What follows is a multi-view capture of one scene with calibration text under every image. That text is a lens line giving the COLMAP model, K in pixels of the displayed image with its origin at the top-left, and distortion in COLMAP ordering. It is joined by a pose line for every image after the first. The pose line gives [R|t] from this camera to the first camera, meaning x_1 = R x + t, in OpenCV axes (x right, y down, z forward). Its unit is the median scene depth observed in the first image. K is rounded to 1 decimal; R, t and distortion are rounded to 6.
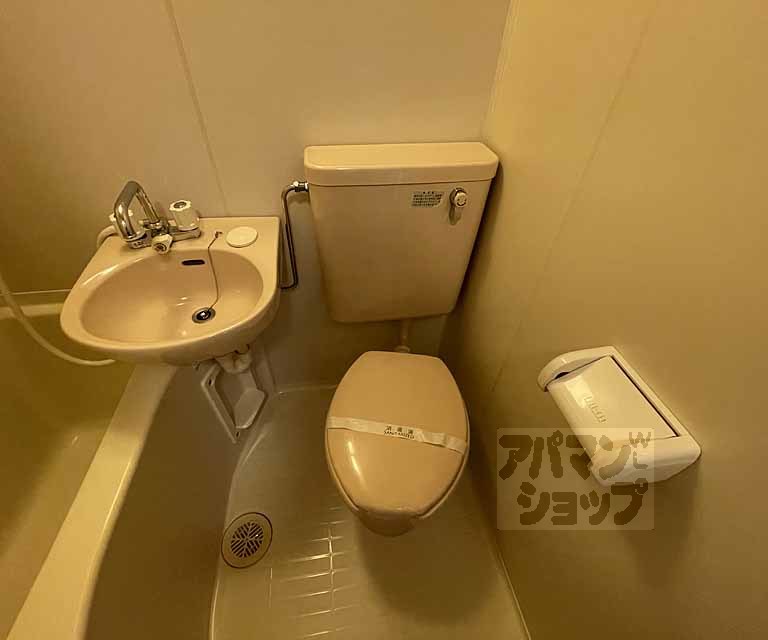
lens RADIAL K [[329.9, 0, 370.0], [0, 329.9, 320.0], [0, 0, 1]] dist [-0.021761, -0.000162]
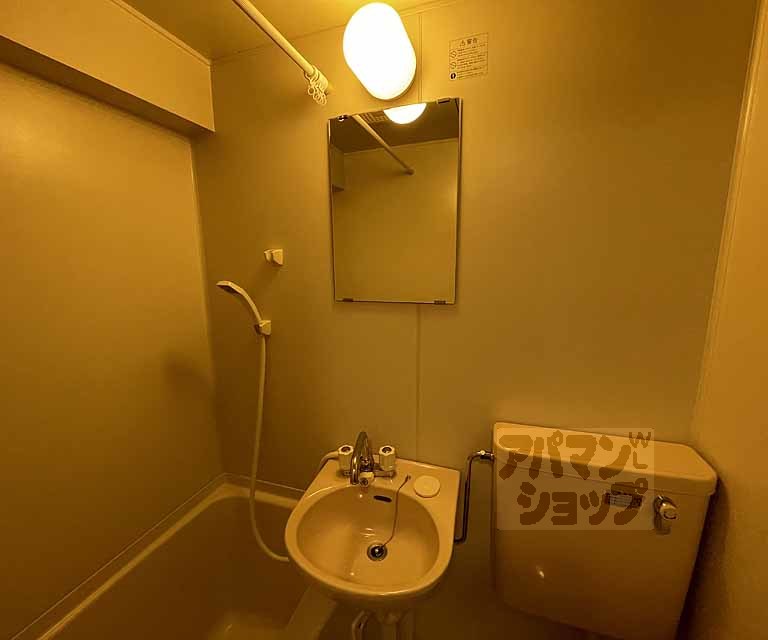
lens RADIAL K [[329.9, 0, 370.0], [0, 329.9, 320.0], [0, 0, 1]] dist [-0.021761, -0.000162]
pose [[0.875962, 0.036147, -0.481024, -0.035789], [-0.296458, 0.826983, -0.477716, -0.131844], [0.380531, 0.561064, 0.735121, -0.246838]]
